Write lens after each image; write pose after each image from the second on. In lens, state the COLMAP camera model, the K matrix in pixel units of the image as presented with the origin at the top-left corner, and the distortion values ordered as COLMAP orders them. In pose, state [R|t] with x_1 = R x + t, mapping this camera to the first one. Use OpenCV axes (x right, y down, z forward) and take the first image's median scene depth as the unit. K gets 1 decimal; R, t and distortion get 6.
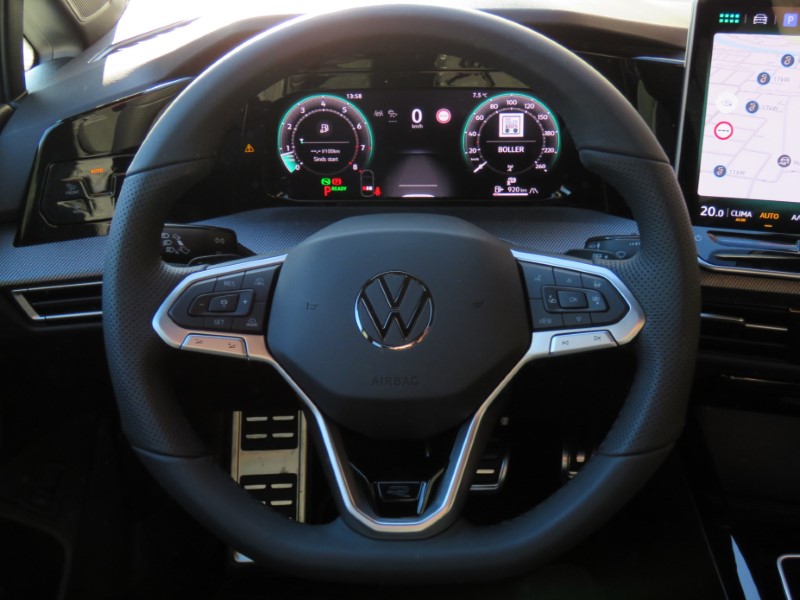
lens RADIAL K [[1007.6, 0, 400.0], [0, 1007.6, 300.0], [0, 0, 1]] dist [-0.015763, -0.026599]
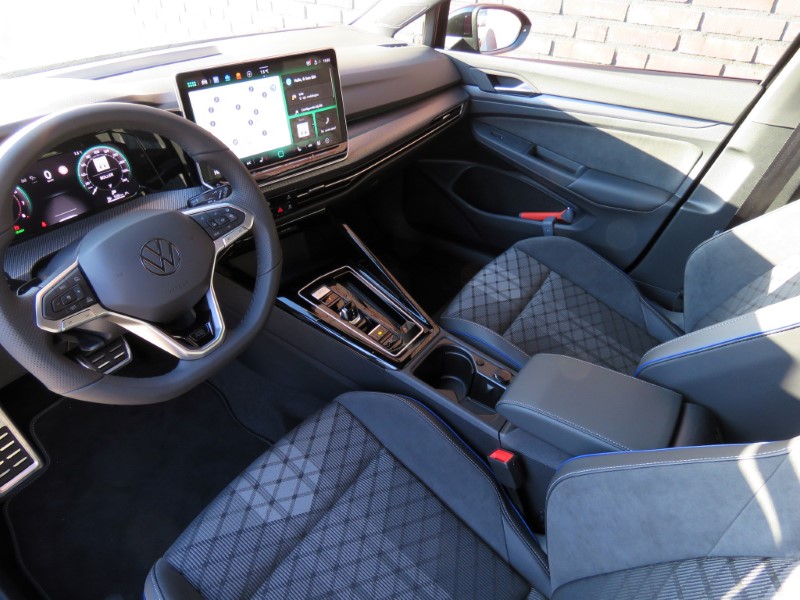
lens RADIAL K [[496.0, 0, 400.0], [0, 496.0, 300.0], [0, 0, 1]] dist [0.001765, 0.000996]
pose [[0.511969, -0.490148, 0.705438, -0.391384], [0.370974, 0.866857, 0.333072, -0.053765], [-0.774768, 0.091177, 0.625636, -0.002990]]
